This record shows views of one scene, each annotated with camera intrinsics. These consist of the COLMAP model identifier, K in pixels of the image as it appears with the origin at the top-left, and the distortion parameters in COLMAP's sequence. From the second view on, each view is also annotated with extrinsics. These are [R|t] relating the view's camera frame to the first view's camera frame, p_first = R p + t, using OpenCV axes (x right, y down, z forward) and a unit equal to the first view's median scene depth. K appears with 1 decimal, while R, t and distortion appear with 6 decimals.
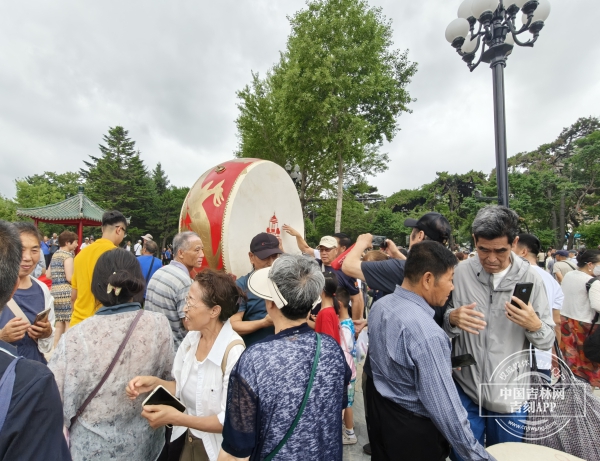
lens RADIAL K [[263.8, 0, 297.3], [0, 263.8, 230.7], [0, 0, 1]] dist [0.002514, 0.000490]
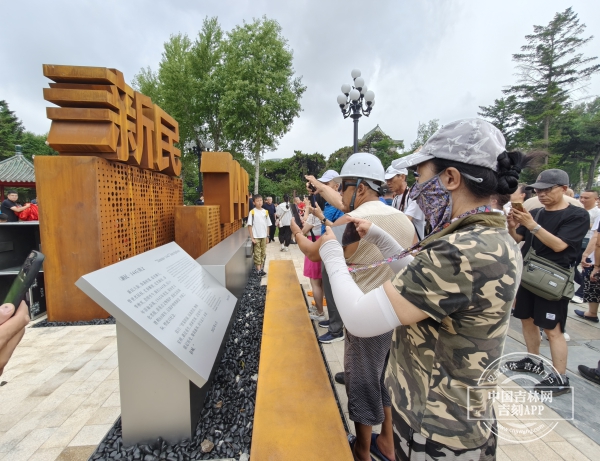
lens RADIAL K [[263.8, 0, 300.7], [0, 263.8, 231.2], [0, 0, 1]] dist [0.002514, 0.000490]
pose [[0.836704, -0.050301, 0.545341, -0.292836], [-0.025764, 0.991055, 0.130943, -0.002471], [-0.547049, -0.123611, 0.827924, -0.226442]]
